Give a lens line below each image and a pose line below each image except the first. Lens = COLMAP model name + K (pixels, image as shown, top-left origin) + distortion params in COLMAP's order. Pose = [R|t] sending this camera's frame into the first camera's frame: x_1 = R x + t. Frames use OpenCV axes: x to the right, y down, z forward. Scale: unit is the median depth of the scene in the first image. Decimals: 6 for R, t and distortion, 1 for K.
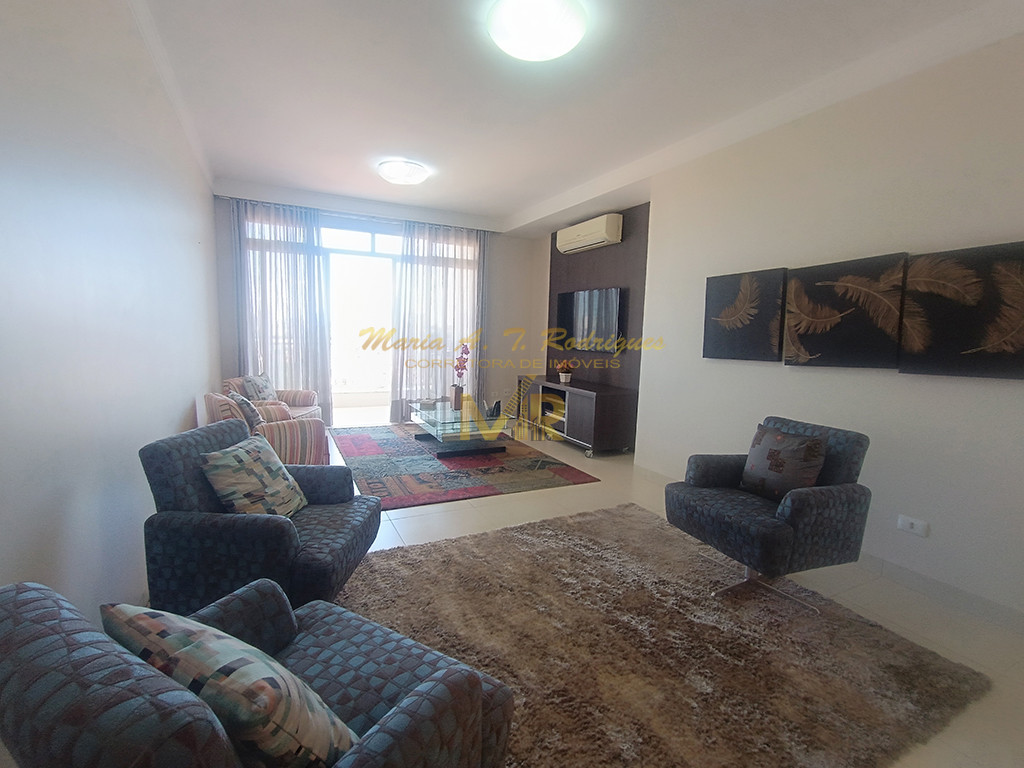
lens RADIAL K [[477.8, 0, 506.2], [0, 477.8, 381.7], [0, 0, 1]] dist [0.000088, 0.000376]
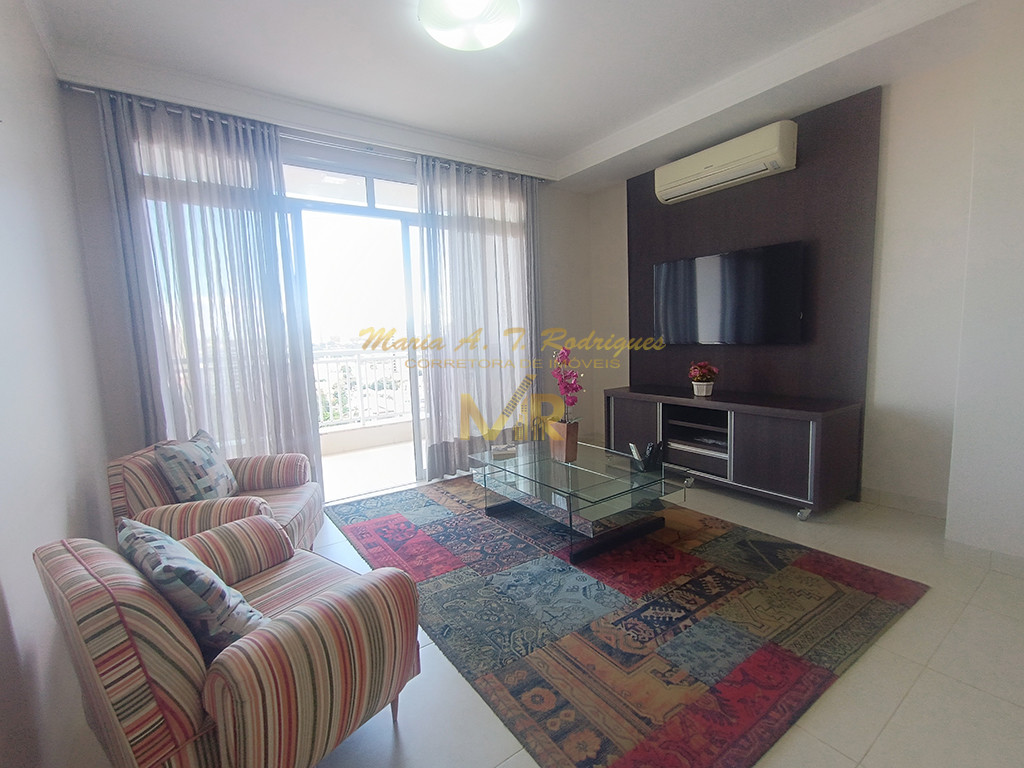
lens RADIAL K [[470.2, 0, 512.0], [0, 470.2, 384.0], [0, 0, 1]] dist [0.004110, 0.000878]
pose [[0.984292, -0.085453, 0.154486, -0.241920], [0.085258, 0.996328, 0.007903, -0.043722], [-0.154594, 0.005393, 0.987963, 0.430729]]
